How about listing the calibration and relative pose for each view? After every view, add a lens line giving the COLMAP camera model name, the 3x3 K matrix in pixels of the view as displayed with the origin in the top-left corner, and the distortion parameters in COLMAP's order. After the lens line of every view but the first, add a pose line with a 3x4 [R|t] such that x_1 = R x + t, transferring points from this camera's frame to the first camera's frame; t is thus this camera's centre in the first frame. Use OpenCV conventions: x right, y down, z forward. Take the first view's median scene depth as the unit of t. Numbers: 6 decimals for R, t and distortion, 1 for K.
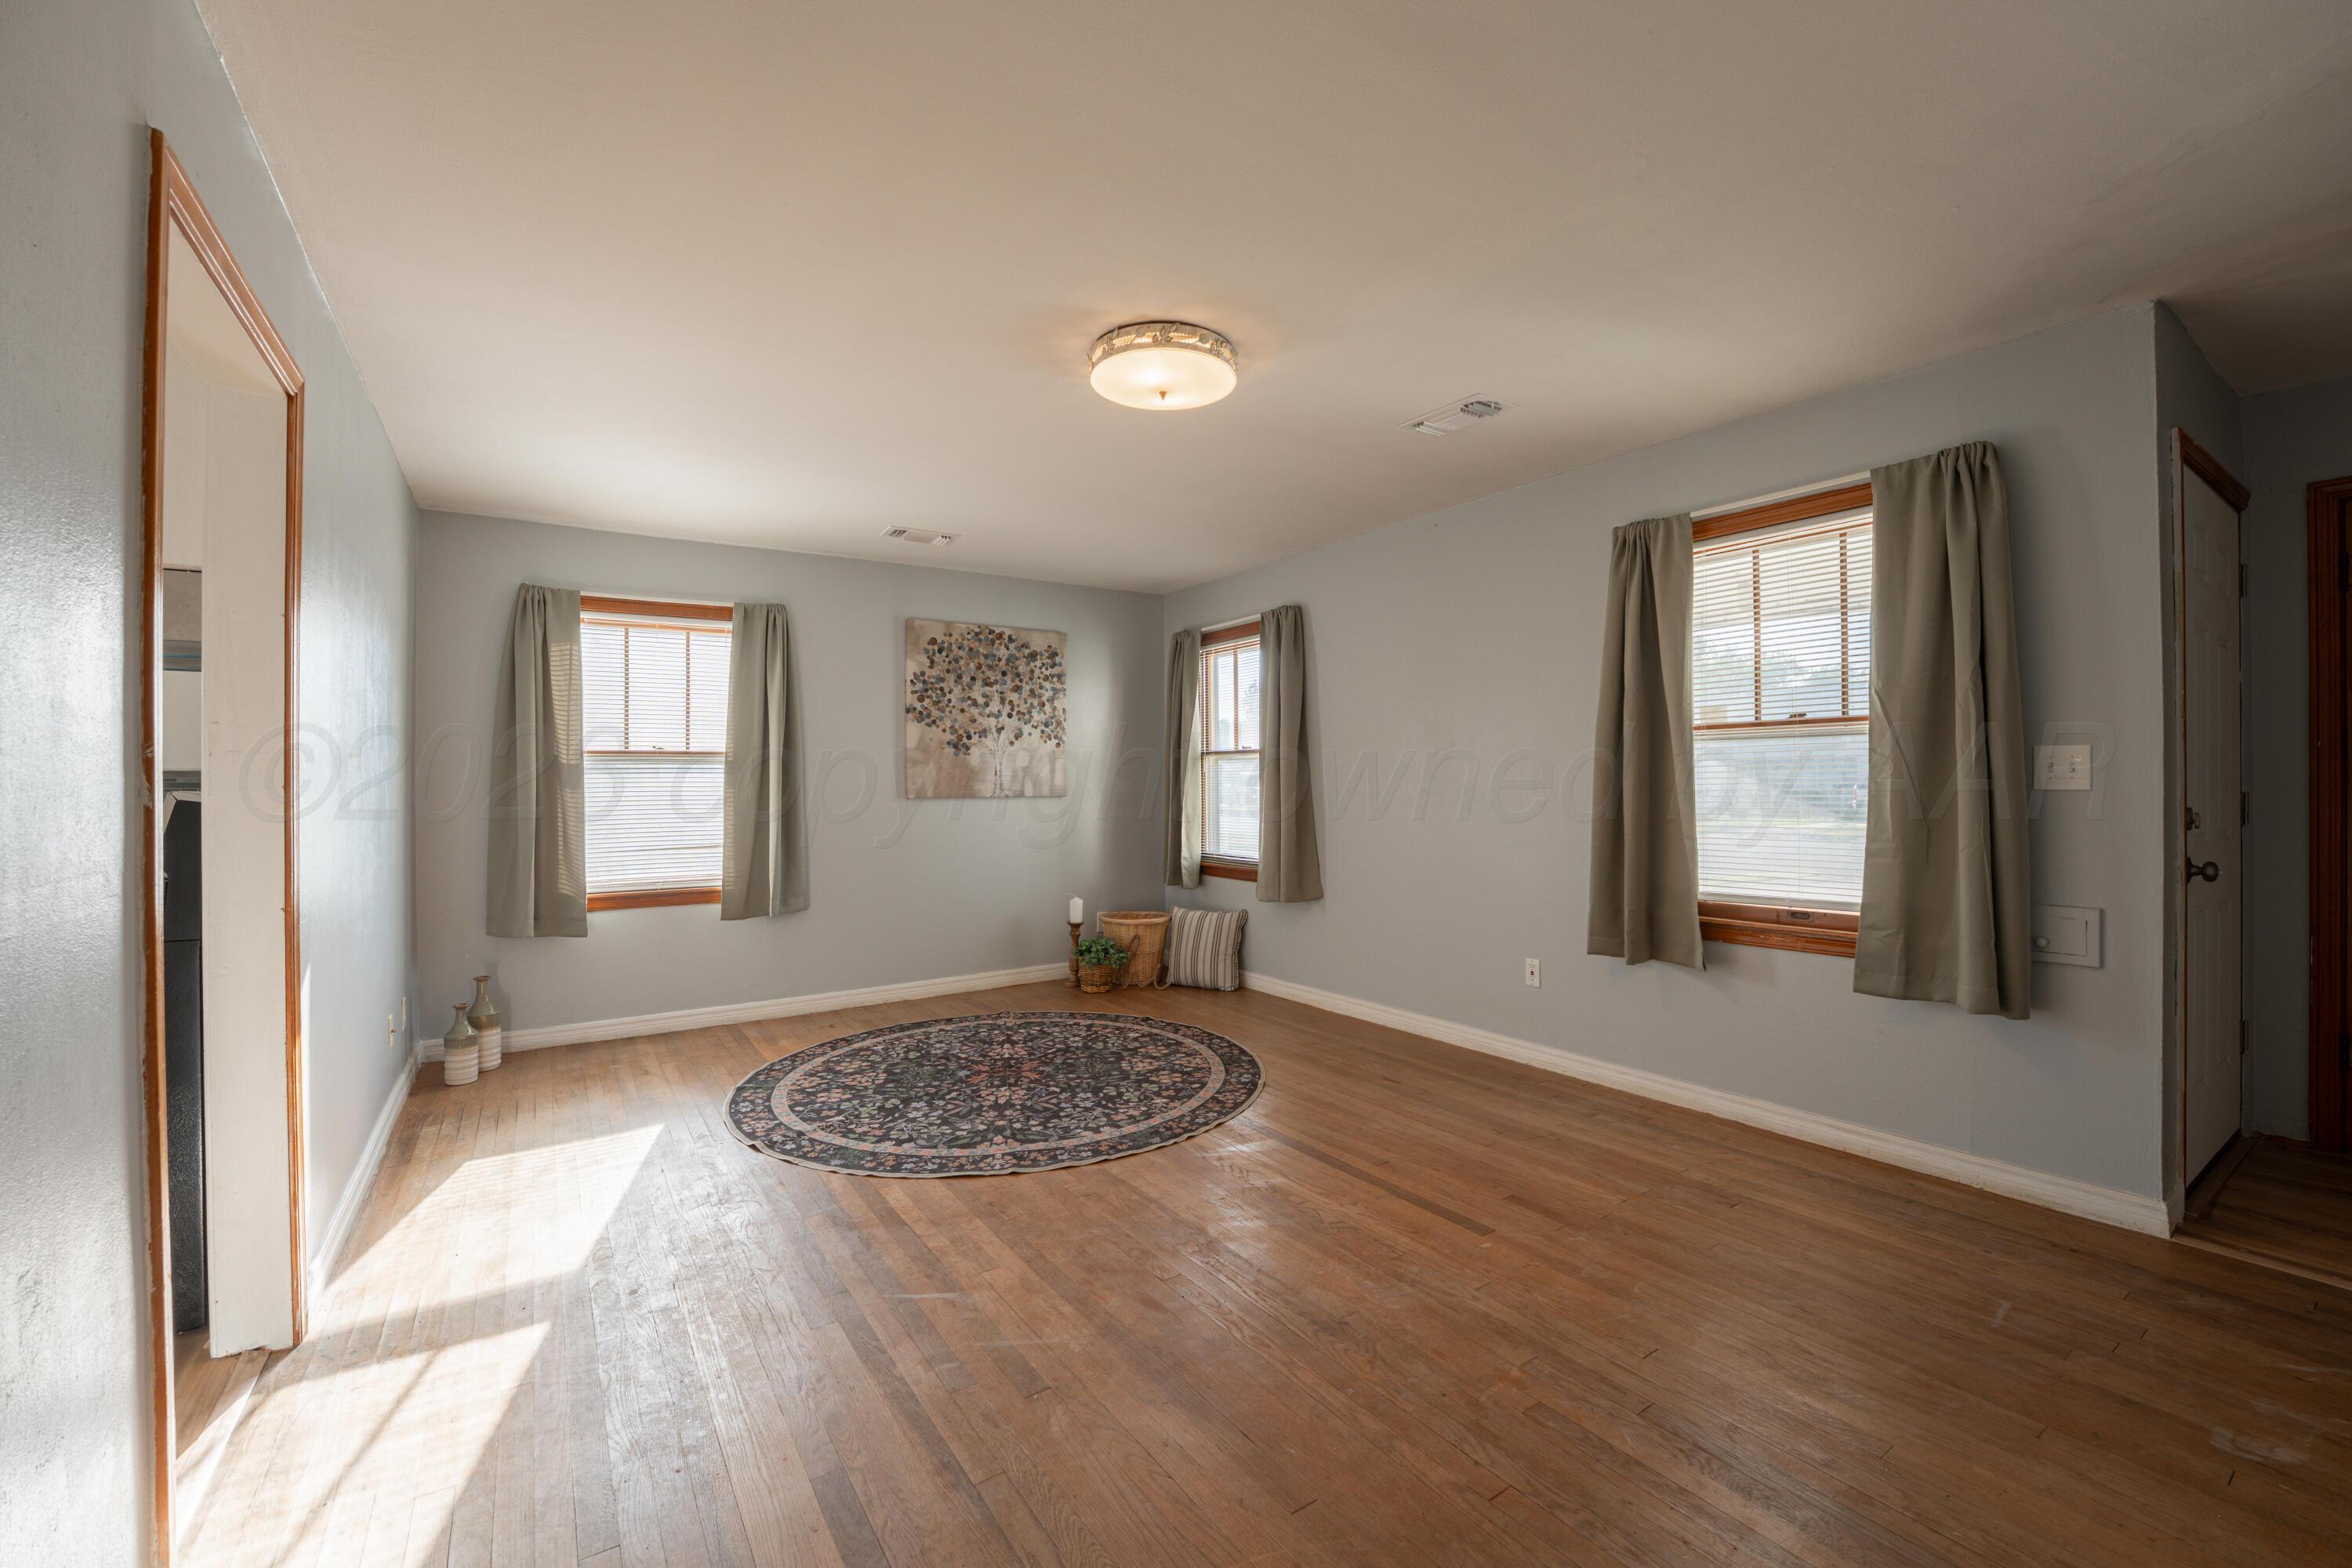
lens RADIAL K [[956.1, 0, 1176.3], [0, 956.1, 784.4], [0, 0, 1]] dist [-0.022689, 0.002717]
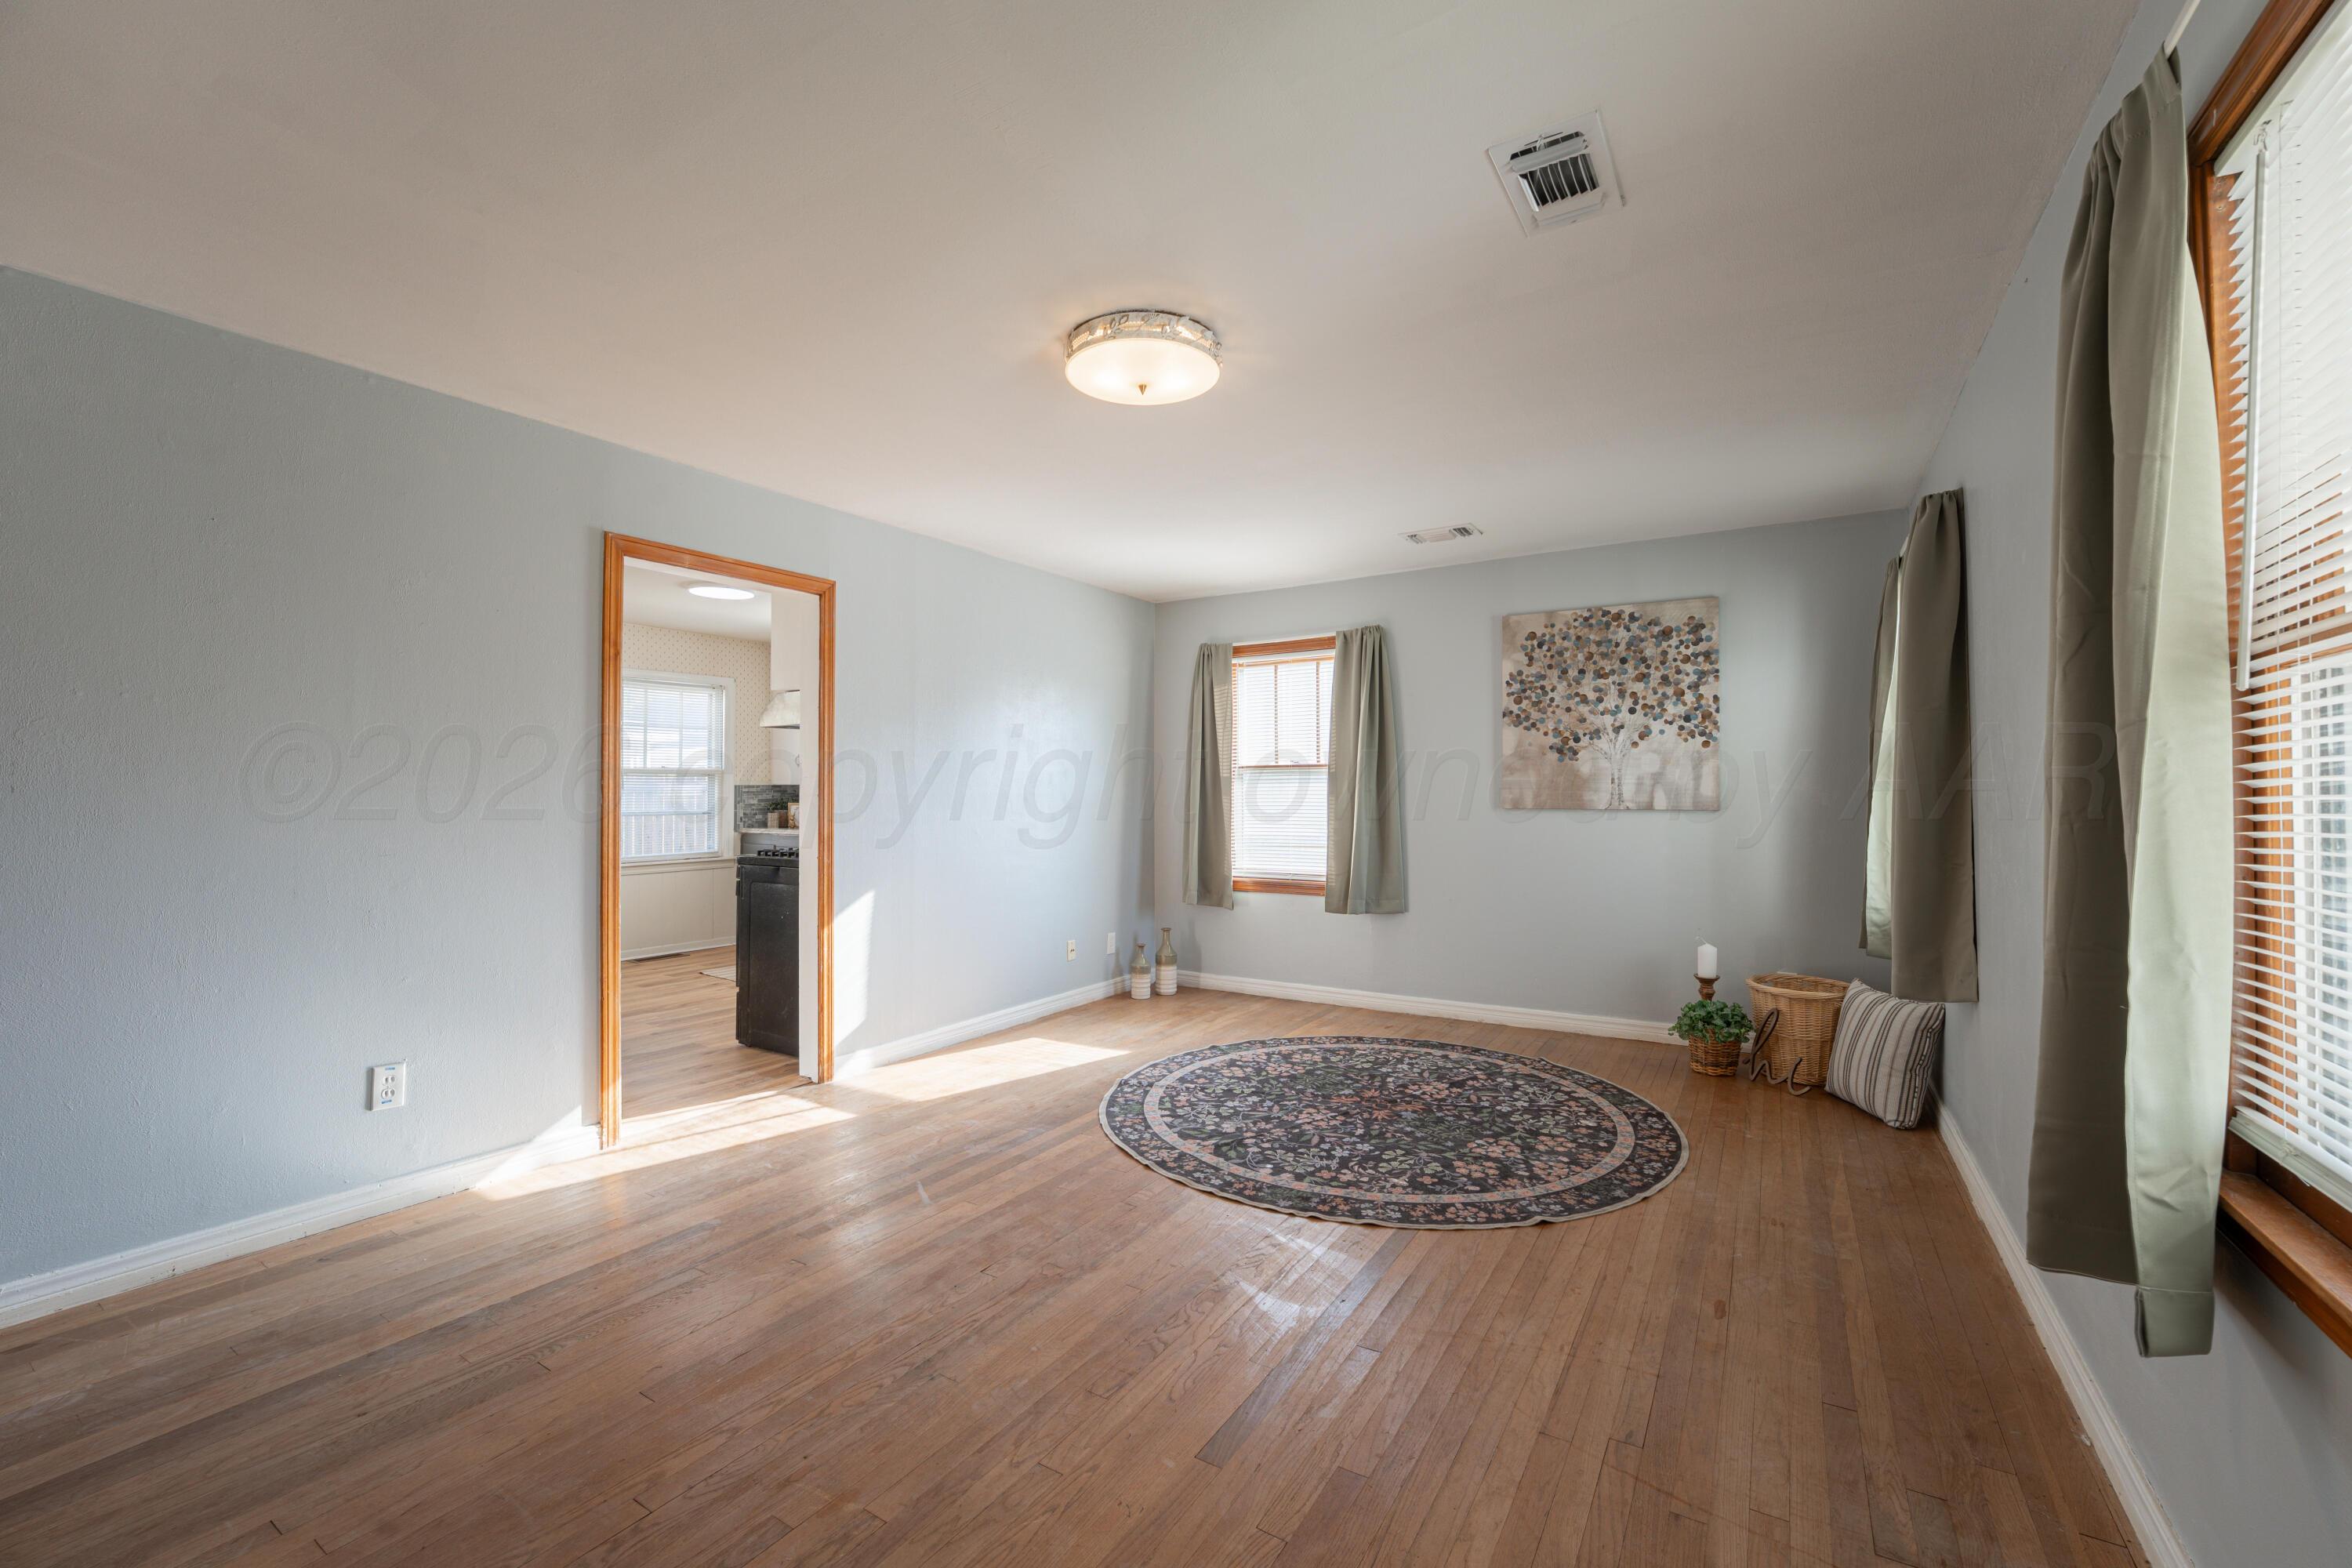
lens RADIAL K [[956.1, 0, 1173.1], [0, 956.1, 785.0], [0, 0, 1]] dist [-0.022689, 0.002717]
pose [[0.407110, 0.000024, -0.913379, 0.510537], [-0.001862, 0.999998, -0.000804, -0.008372], [0.913377, 0.002028, 0.407110, 0.377609]]
